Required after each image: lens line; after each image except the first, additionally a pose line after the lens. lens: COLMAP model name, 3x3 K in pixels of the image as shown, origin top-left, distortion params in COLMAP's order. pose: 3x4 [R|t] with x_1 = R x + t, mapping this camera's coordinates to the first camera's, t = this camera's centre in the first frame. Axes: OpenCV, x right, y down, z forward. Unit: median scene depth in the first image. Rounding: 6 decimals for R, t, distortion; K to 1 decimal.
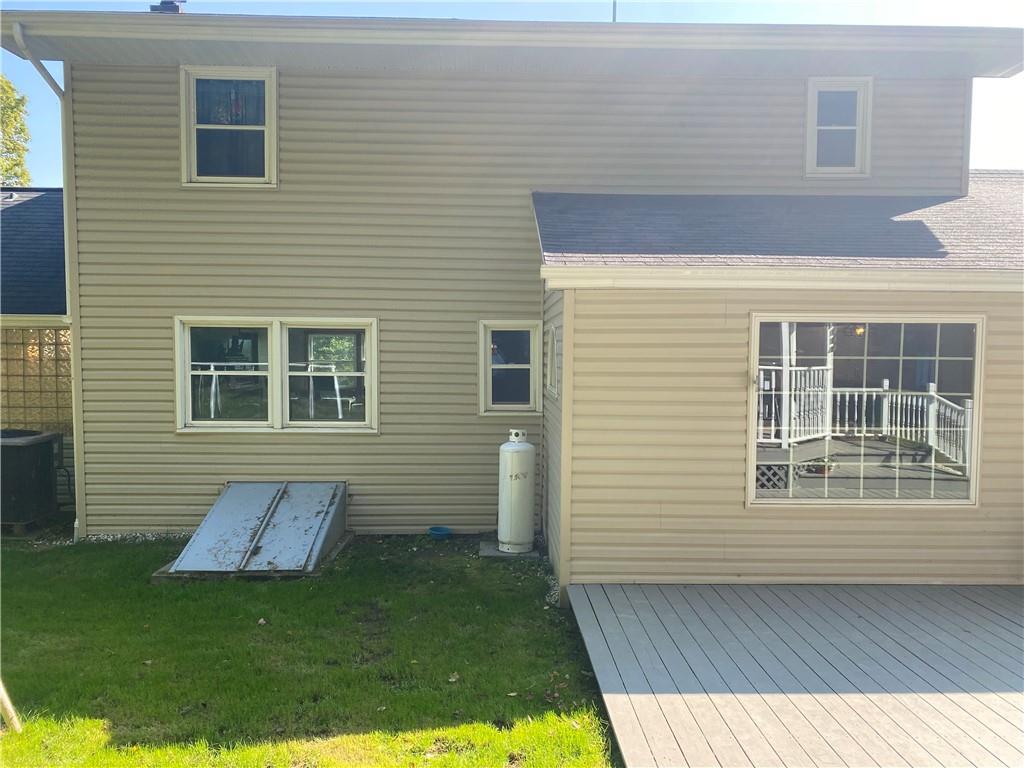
lens RADIAL K [[778.4, 0, 511.6], [0, 778.4, 385.1], [0, 0, 1]] dist [0.032672, -0.028162]
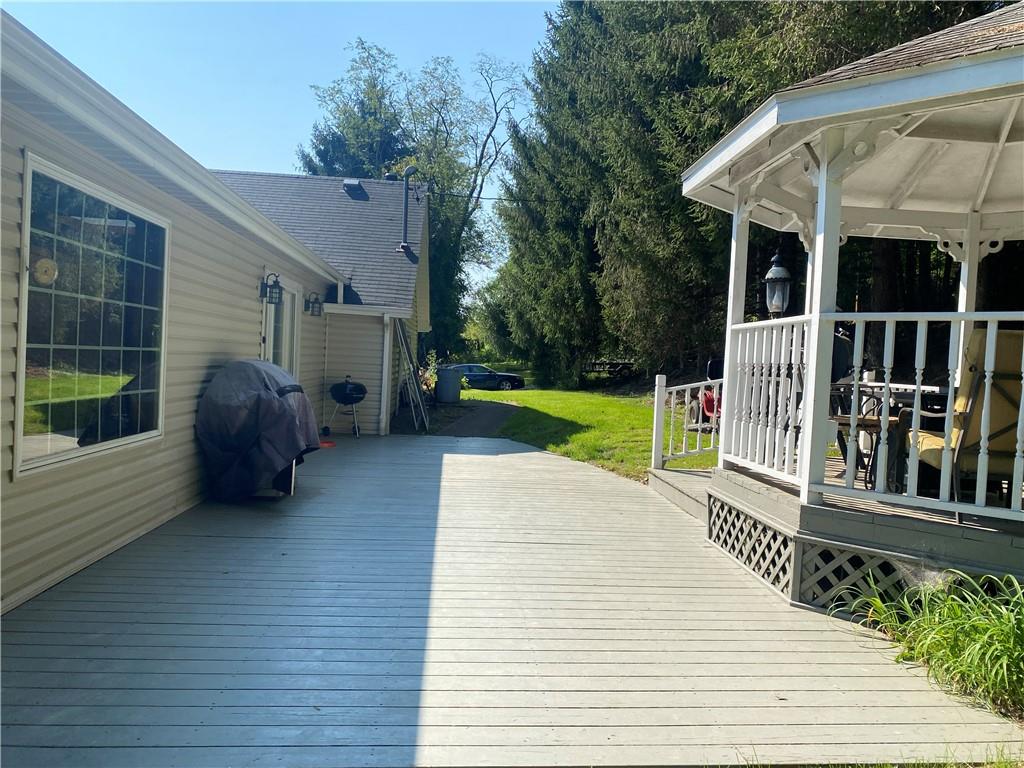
lens RADIAL K [[778.4, 0, 514.1], [0, 778.4, 384.5], [0, 0, 1]] dist [0.032672, -0.028162]
pose [[-0.040603, -0.040210, 0.998366, -0.308208], [0.001724, 0.999186, 0.040314, 0.061194], [-0.999174, 0.003358, -0.040501, 0.646026]]
